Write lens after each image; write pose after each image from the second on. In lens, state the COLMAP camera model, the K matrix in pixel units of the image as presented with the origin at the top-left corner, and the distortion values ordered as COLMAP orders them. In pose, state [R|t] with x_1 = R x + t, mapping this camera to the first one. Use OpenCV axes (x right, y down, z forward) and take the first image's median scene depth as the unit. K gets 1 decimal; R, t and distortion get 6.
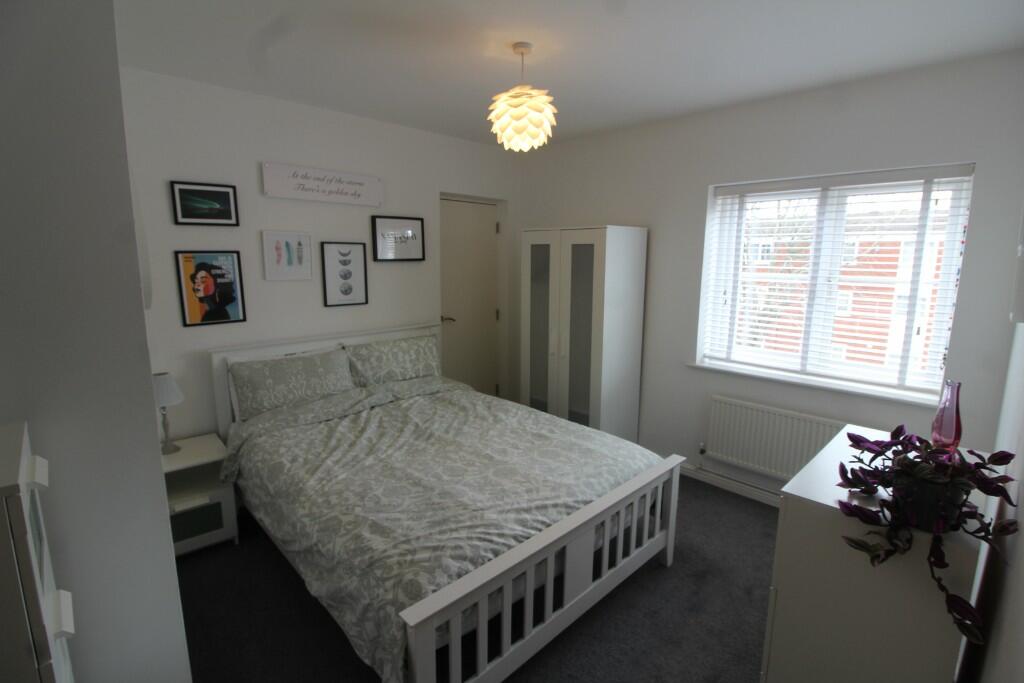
lens RADIAL K [[473.6, 0, 511.2], [0, 473.6, 334.4], [0, 0, 1]] dist [0.002088, -0.017373]
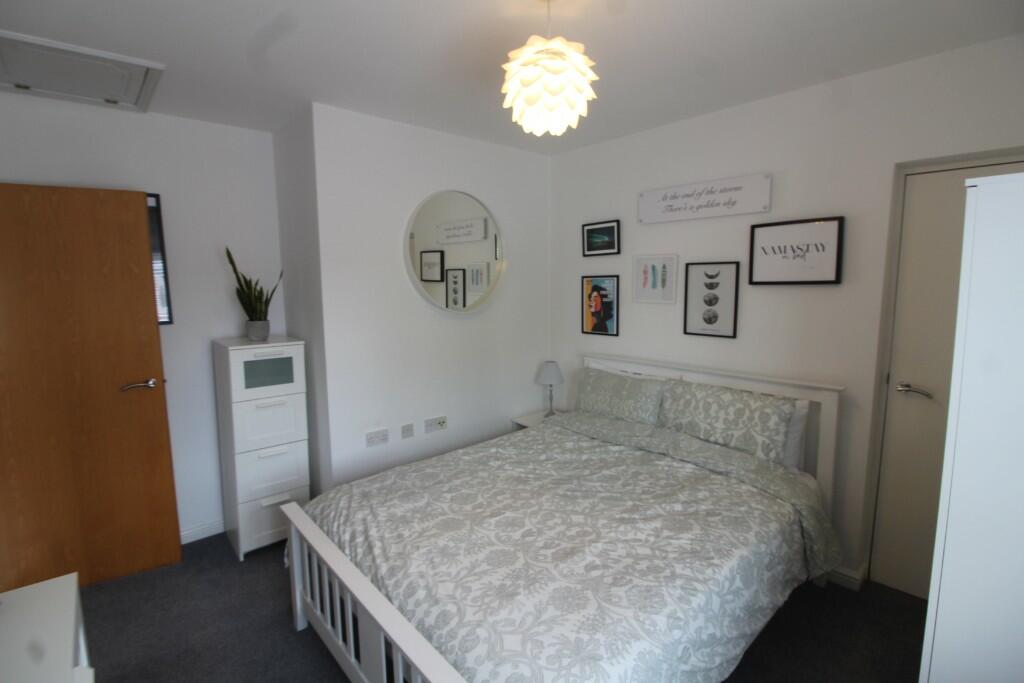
lens RADIAL K [[473.6, 0, 511.2], [0, 473.6, 334.4], [0, 0, 1]] dist [0.002088, -0.017373]
pose [[-0.040459, 0.110703, -0.993030, 0.616410], [-0.150754, 0.981790, 0.115592, -0.131696], [0.987743, 0.154379, -0.023033, 0.808622]]
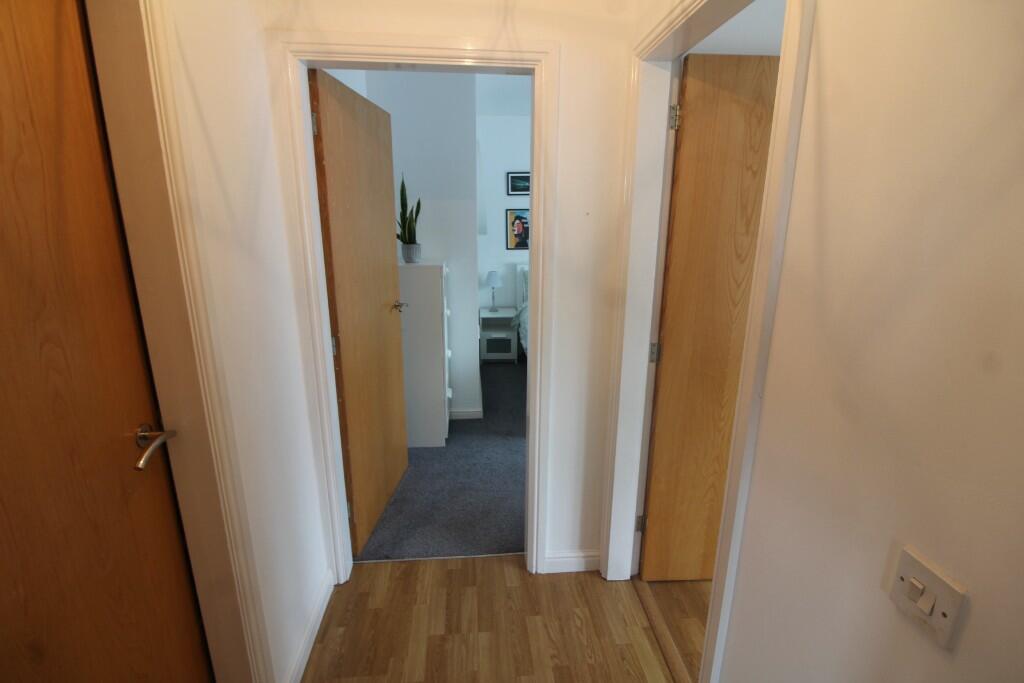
lens RADIAL K [[473.6, 0, 511.2], [0, 473.6, 334.4], [0, 0, 1]] dist [0.002088, -0.017373]
pose [[0.781247, 0.153437, -0.605070, 0.524919], [-0.100076, 0.987568, 0.121217, 0.087345], [0.616147, -0.034148, 0.786890, -0.502822]]
